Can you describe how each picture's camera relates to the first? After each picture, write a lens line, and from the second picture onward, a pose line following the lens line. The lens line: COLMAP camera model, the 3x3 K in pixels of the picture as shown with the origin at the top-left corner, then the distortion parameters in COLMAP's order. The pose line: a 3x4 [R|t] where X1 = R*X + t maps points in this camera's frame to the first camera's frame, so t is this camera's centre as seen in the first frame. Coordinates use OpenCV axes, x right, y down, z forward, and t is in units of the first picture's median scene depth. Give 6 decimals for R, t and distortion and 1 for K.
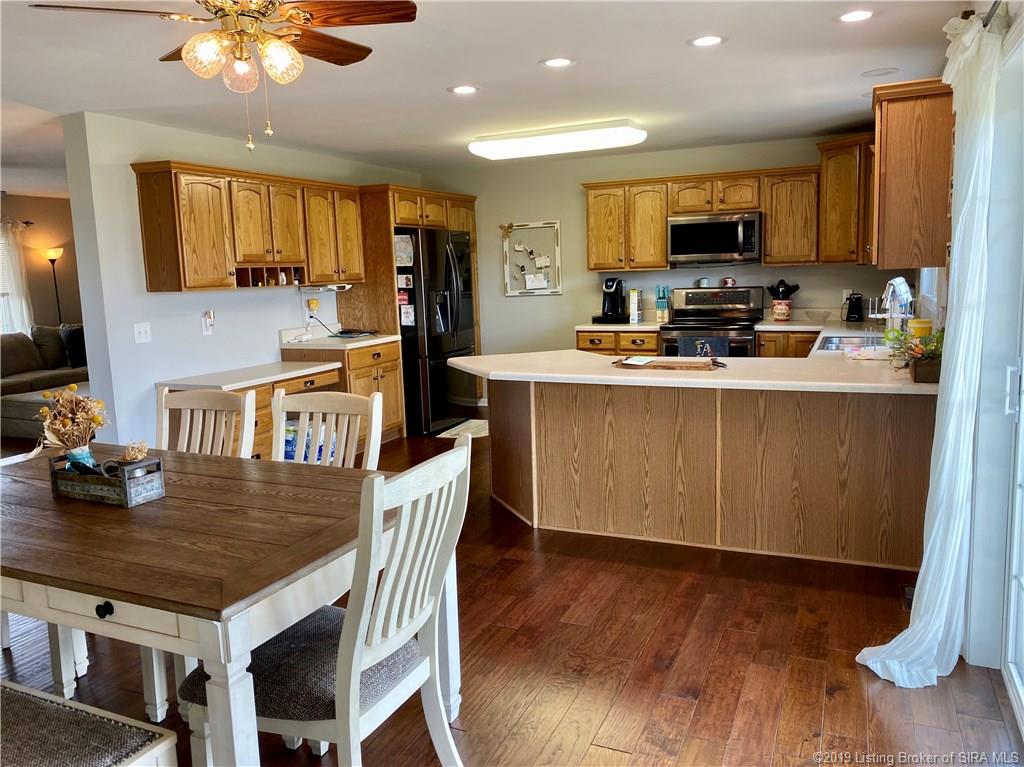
lens RADIAL K [[780.9, 0, 506.4], [0, 780.9, 390.3], [0, 0, 1]] dist [0.009901, -0.008866]
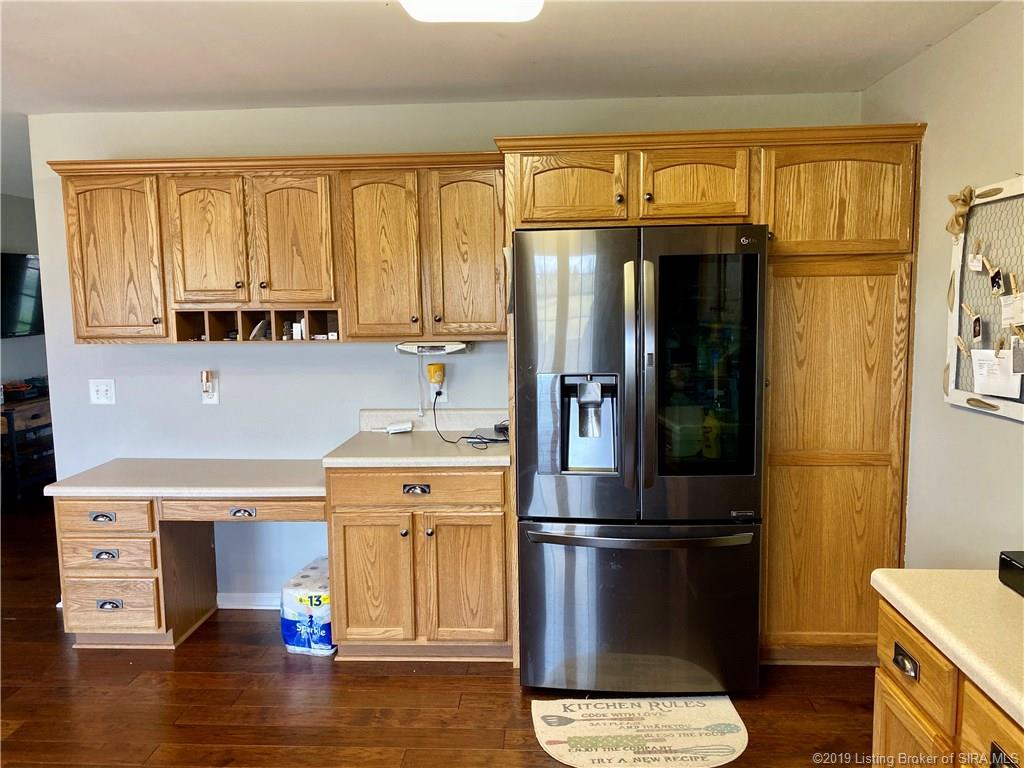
lens RADIAL K [[780.9, 0, 510.3], [0, 780.9, 384.2], [0, 0, 1]] dist [0.009901, -0.008866]
pose [[0.363344, 0.137837, -0.921402, 0.464950], [-0.141512, 0.985685, 0.091650, -0.250064], [0.920845, 0.097089, 0.377648, 1.296285]]
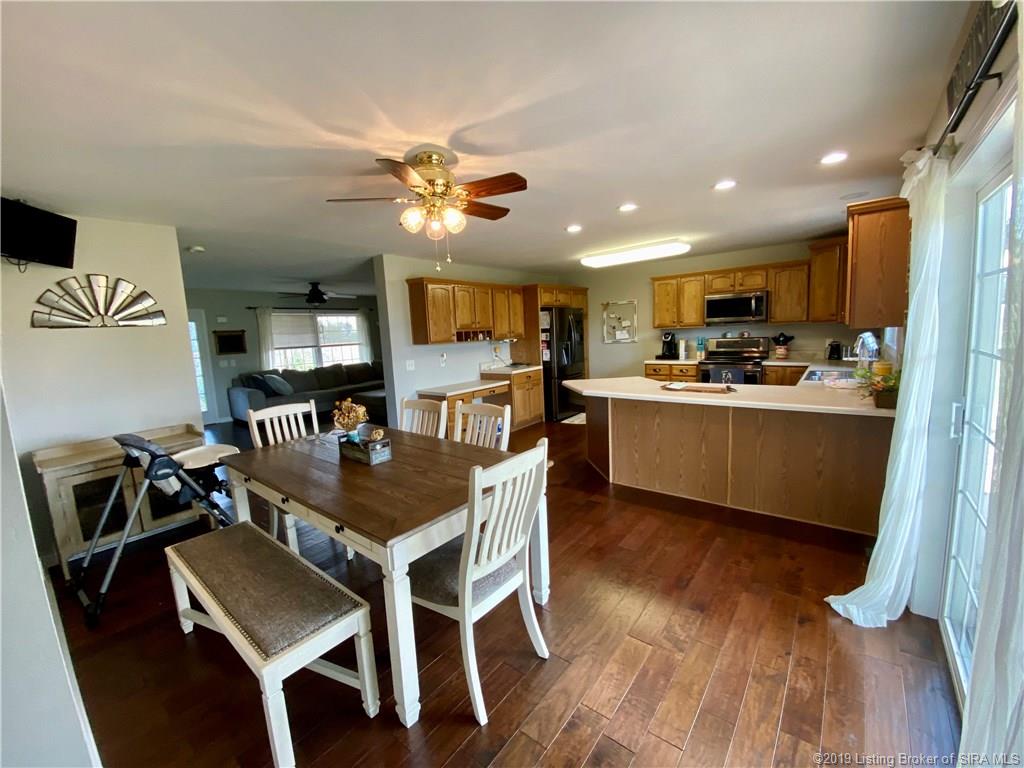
lens RADIAL K [[416.8, 0, 501.8], [0, 416.8, 389.4], [0, 0, 1]] dist [-0.003079, -0.009414]
pose [[0.965522, 0.020296, -0.259528, 0.040500], [-0.021550, 0.999766, -0.001988, -0.020608], [0.259427, 0.007512, 0.965734, 0.066853]]
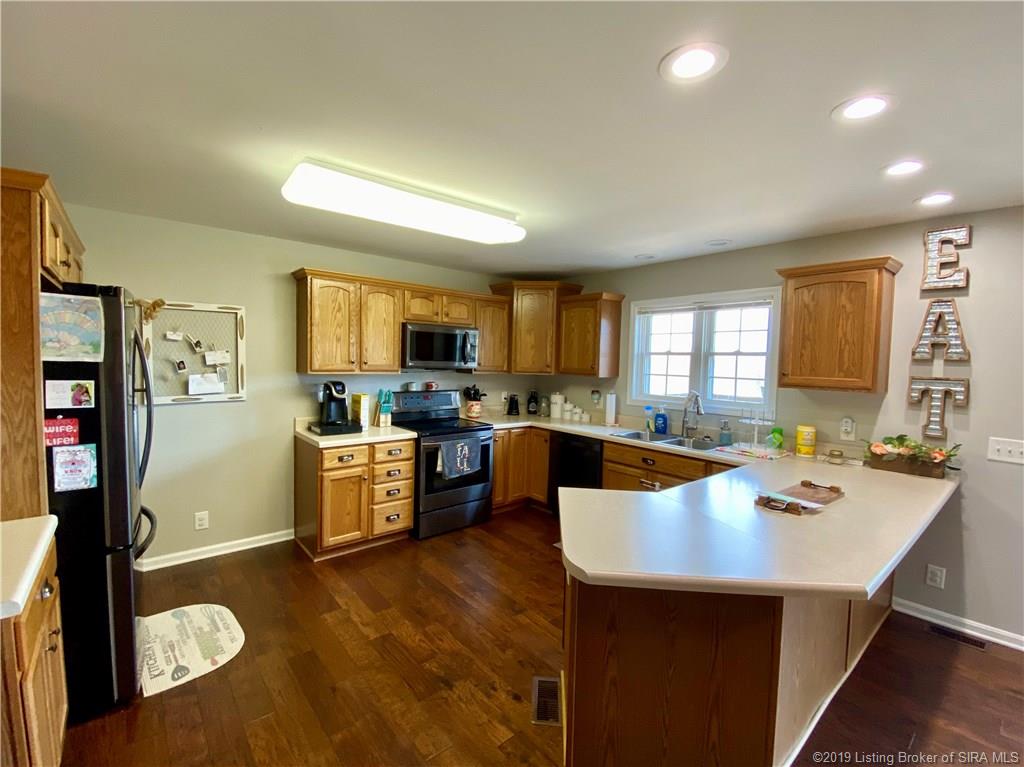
lens RADIAL K [[439.5, 0, 504.0], [0, 439.5, 381.7], [0, 0, 1]] dist [-0.020046, -0.004579]
pose [[0.435024, -0.001787, 0.900417, -0.383493], [0.099309, 0.993993, -0.046007, -0.173305], [-0.894926, 0.109433, 0.432588, 1.045608]]
